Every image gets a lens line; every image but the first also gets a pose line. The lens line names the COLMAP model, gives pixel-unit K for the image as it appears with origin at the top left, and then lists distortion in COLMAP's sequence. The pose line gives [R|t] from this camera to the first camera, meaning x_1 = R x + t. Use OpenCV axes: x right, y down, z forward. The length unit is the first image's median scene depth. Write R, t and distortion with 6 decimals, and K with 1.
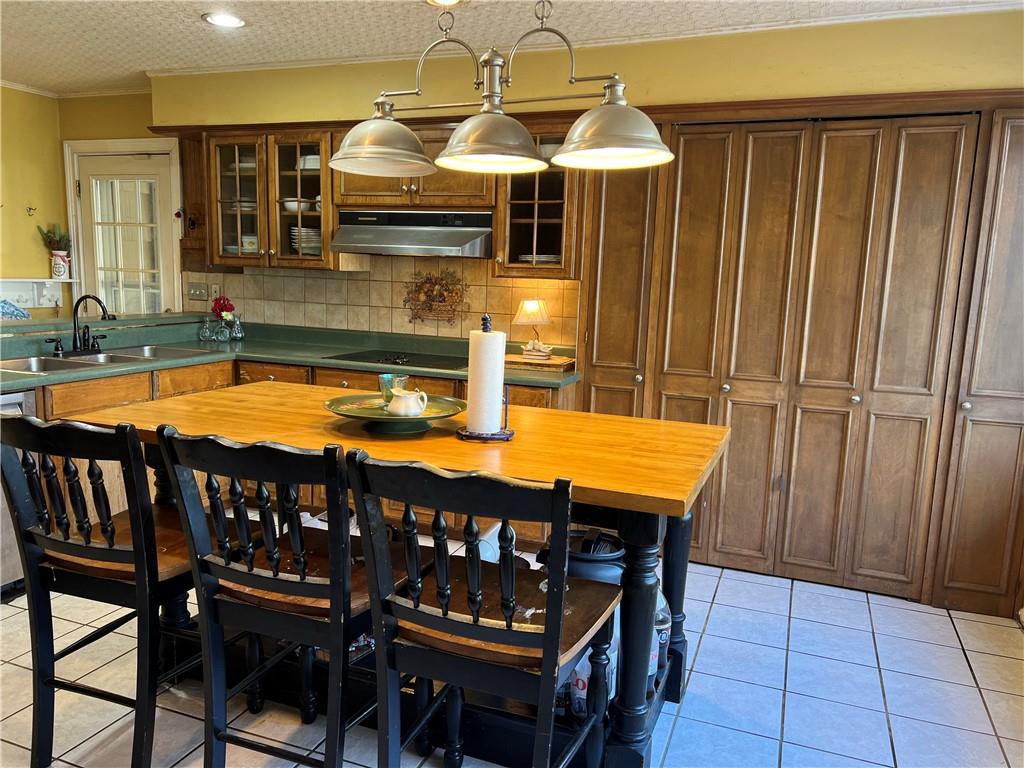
lens RADIAL K [[776.5, 0, 509.4], [0, 776.5, 386.8], [0, 0, 1]] dist [0.073779, -0.084477]
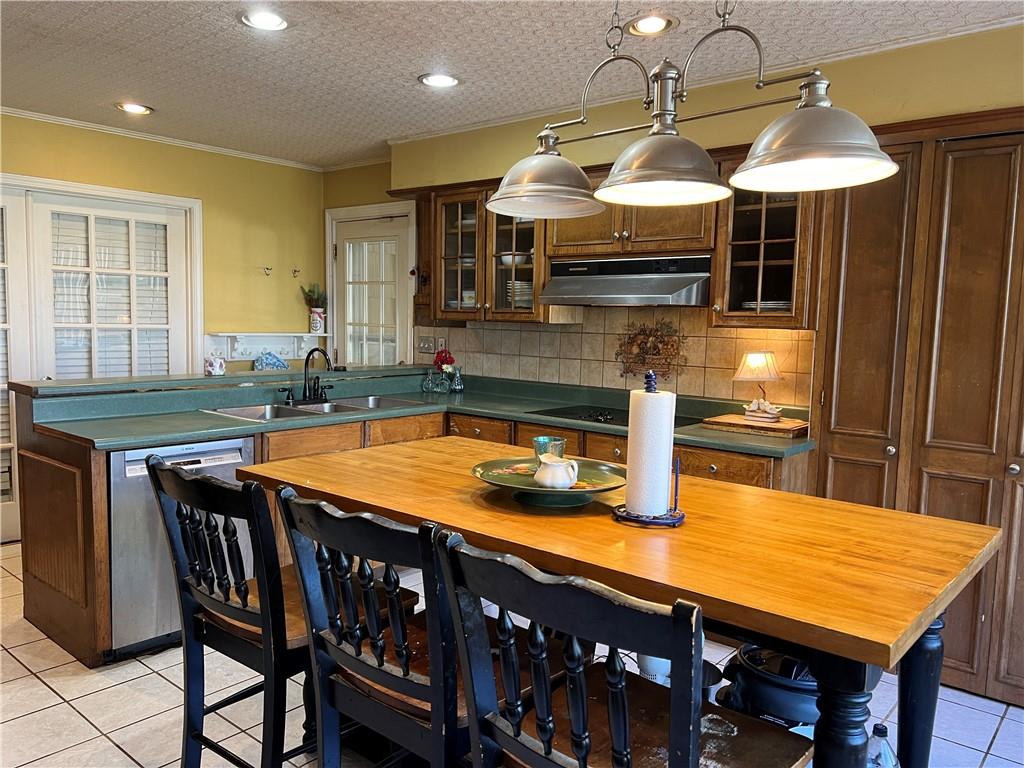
lens RADIAL K [[776.5, 0, 501.8], [0, 776.5, 387.5], [0, 0, 1]] dist [0.073779, -0.084477]
pose [[0.943436, 0.019344, -0.330989, 0.056656], [-0.041054, 0.997430, -0.058725, -0.012043], [0.329003, 0.068992, 0.941805, 0.095148]]
